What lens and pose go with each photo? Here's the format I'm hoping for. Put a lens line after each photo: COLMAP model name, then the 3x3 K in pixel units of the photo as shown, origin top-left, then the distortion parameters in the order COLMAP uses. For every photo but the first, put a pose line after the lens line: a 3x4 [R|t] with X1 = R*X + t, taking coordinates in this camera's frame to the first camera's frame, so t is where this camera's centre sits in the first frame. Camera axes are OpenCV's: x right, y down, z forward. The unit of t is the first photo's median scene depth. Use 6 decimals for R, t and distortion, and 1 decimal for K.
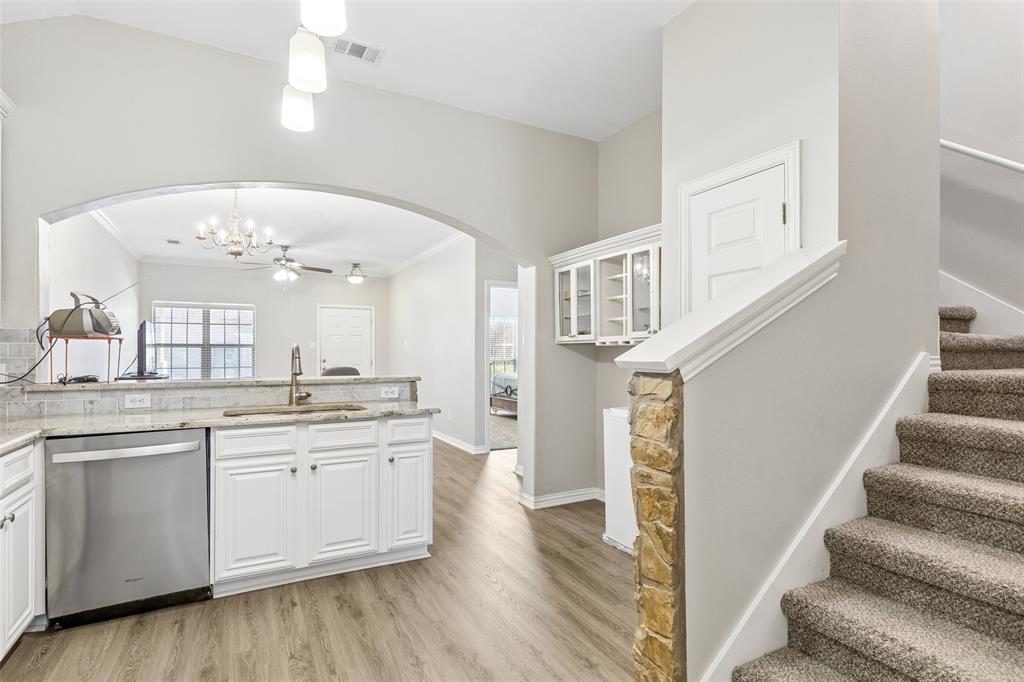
lens RADIAL K [[506.5, 0, 506.5], [0, 506.5, 351.4], [0, 0, 1]] dist [0.000733, 0.000657]
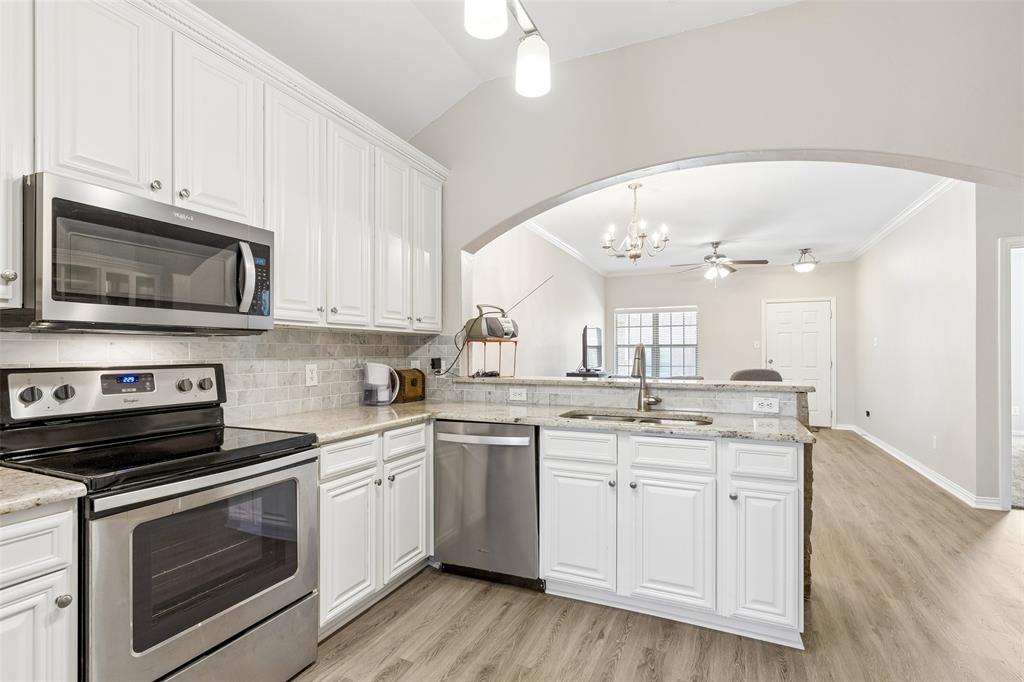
lens RADIAL K [[485.1, 0, 509.7], [0, 485.1, 349.7], [0, 0, 1]] dist [0.001111, 0.000015]
pose [[0.613410, -0.004472, -0.789752, 0.124250], [0.002315, 0.999990, -0.003865, -0.000655], [0.789761, 0.000542, 0.613414, 0.274186]]
